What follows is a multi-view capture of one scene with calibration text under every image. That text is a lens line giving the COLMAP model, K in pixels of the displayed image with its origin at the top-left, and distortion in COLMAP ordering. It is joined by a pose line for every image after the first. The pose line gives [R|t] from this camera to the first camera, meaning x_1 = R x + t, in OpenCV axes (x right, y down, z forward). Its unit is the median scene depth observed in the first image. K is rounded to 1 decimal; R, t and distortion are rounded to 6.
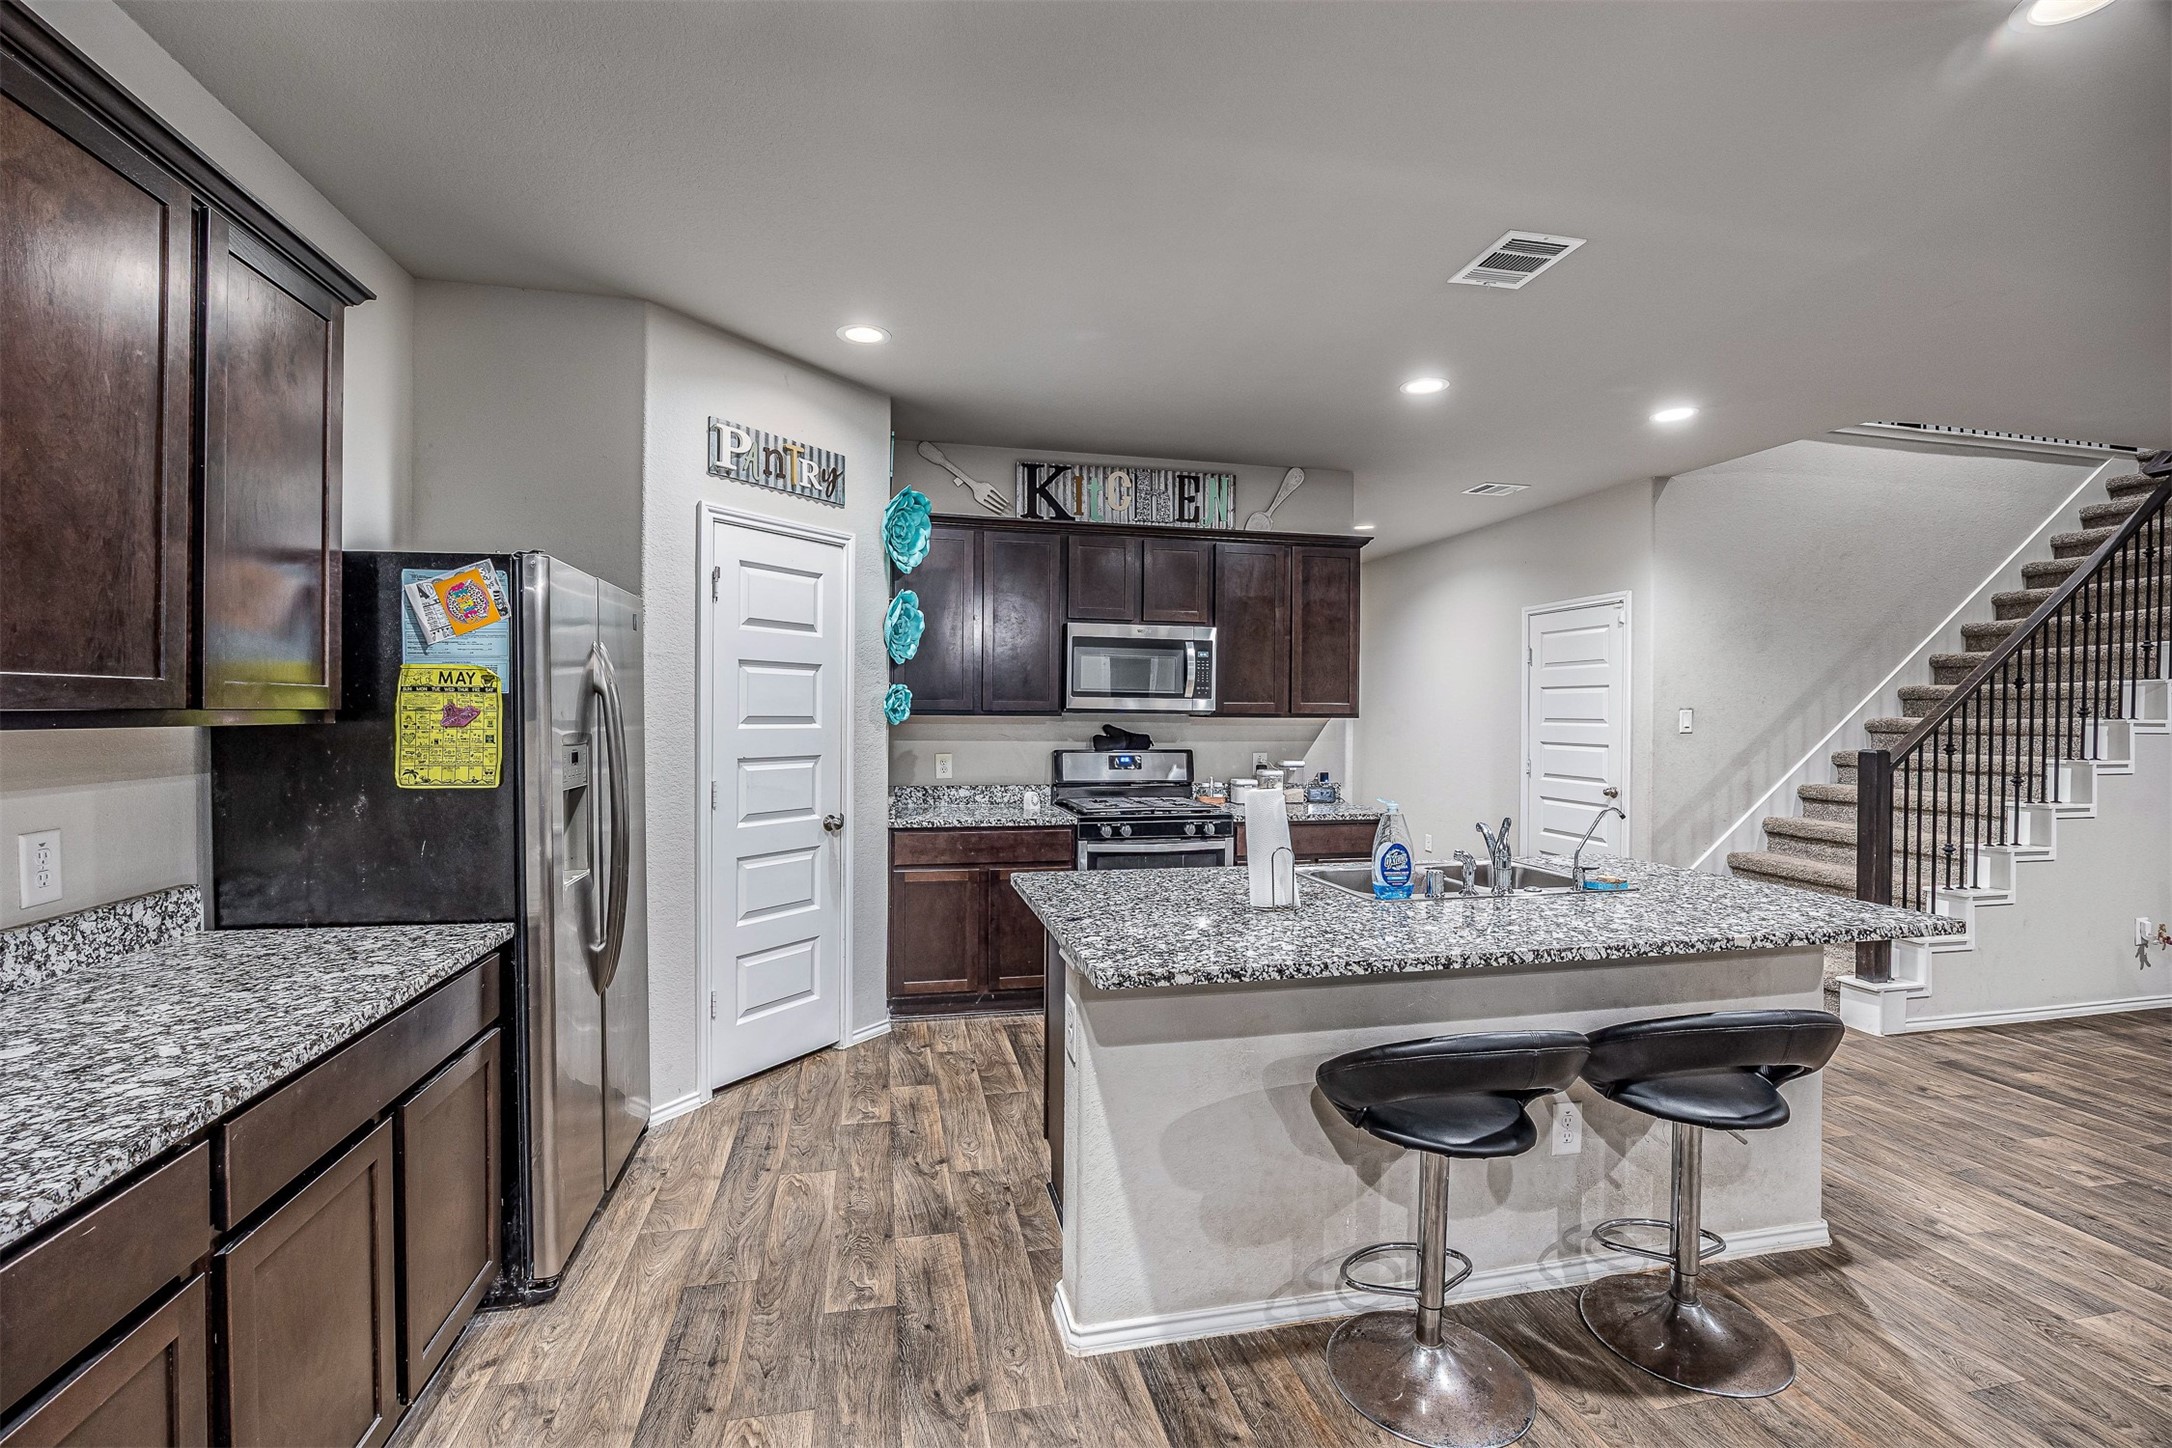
lens RADIAL K [[930.4, 0, 1076.6], [0, 930.4, 711.2], [0, 0, 1]] dist [-0.014625, 0.000783]
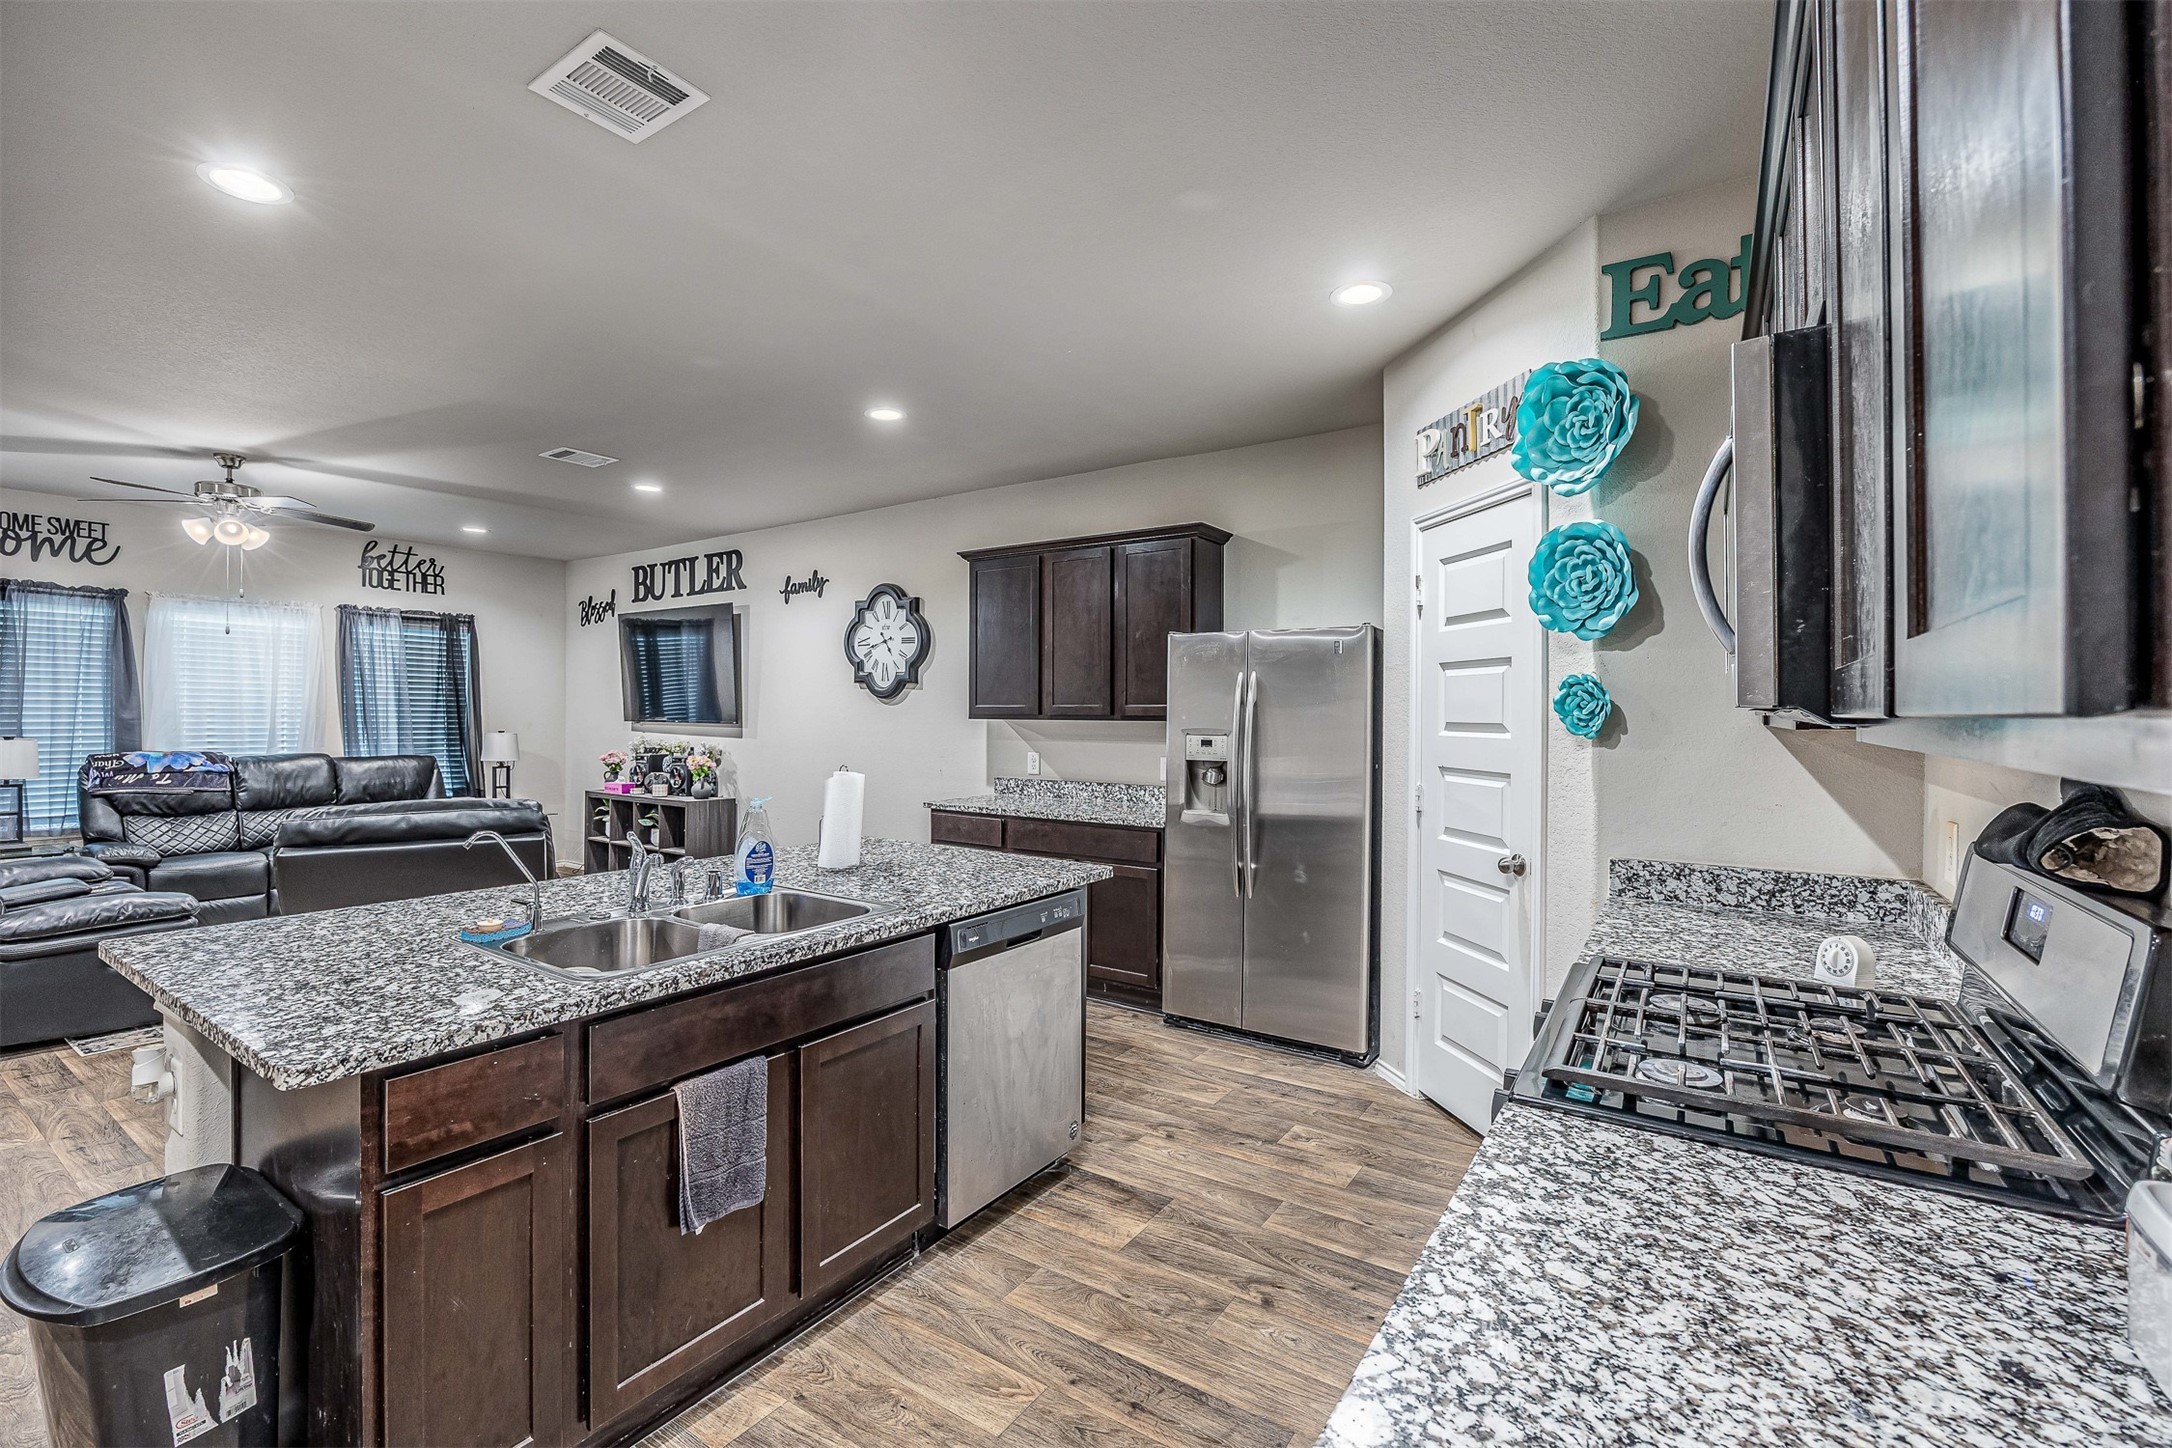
lens RADIAL K [[940.6, 0, 1078.2], [0, 940.6, 711.7], [0, 0, 1]] dist [-0.014555, 0.000733]
pose [[-0.720743, -0.012750, -0.693085, 0.530738], [-0.009989, 0.999918, -0.008007, 0.005270], [0.693130, 0.001153, -0.720811, 1.322266]]
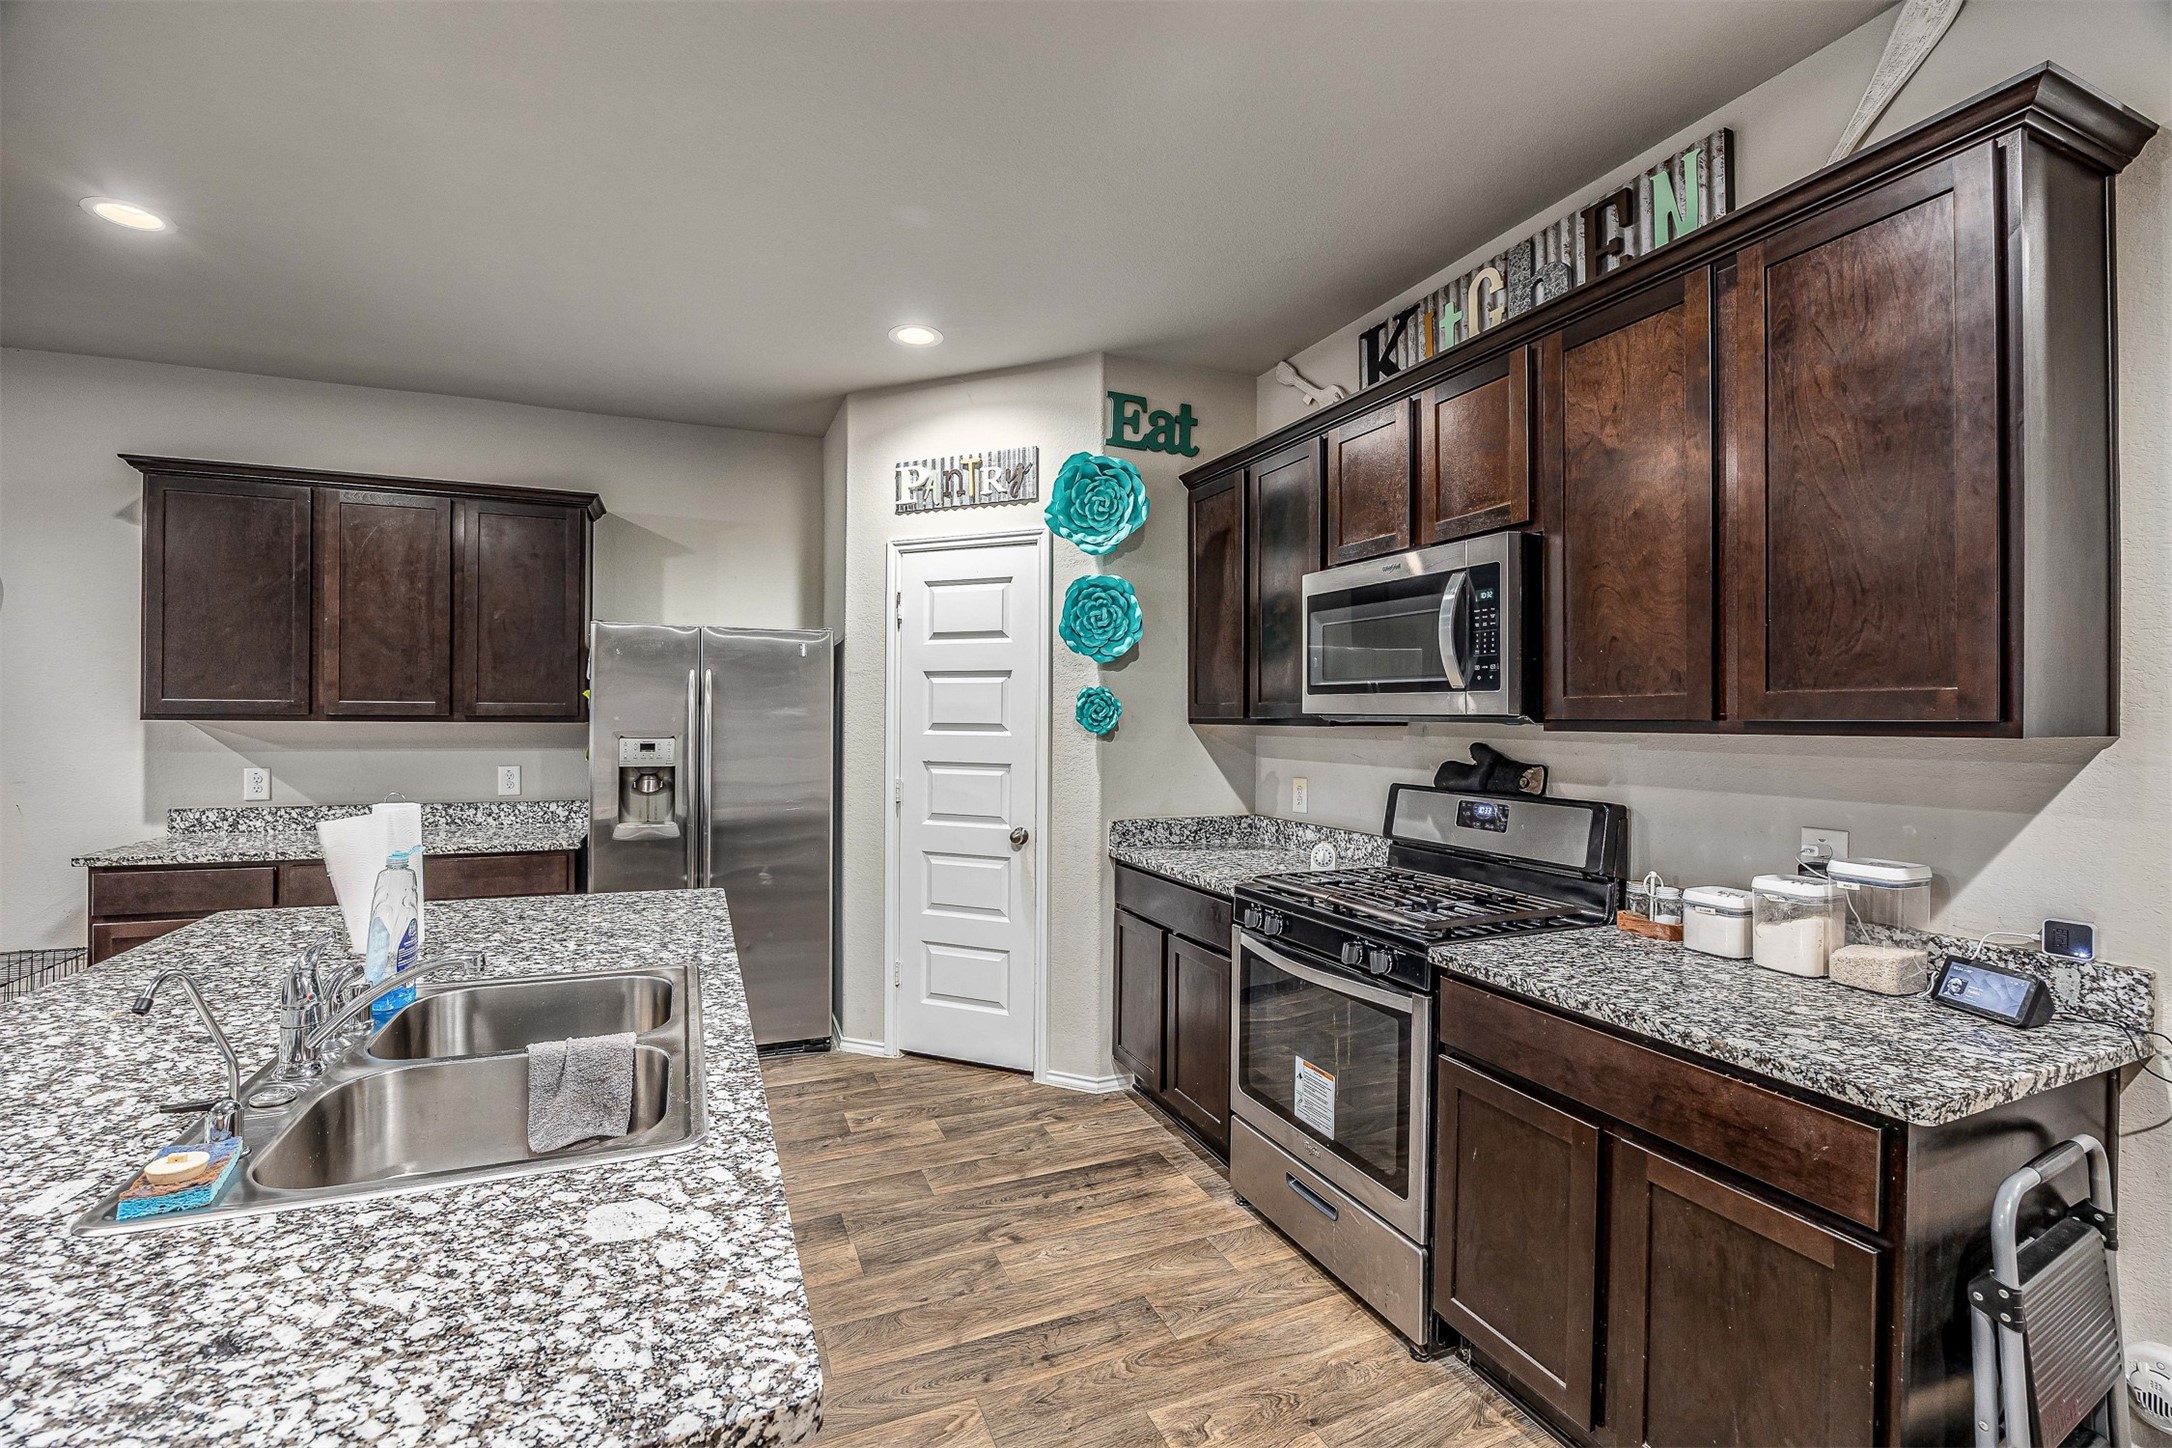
lens RADIAL K [[922.0, 0, 1075.0], [0, 922.0, 715.6], [0, 0, 1]] dist [-0.018284, 0.000055]
pose [[0.185187, -0.009215, -0.982660, 0.685522], [-0.005500, 0.999931, -0.010413, 0.006426], [0.982688, 0.007333, 0.185123, 0.893327]]
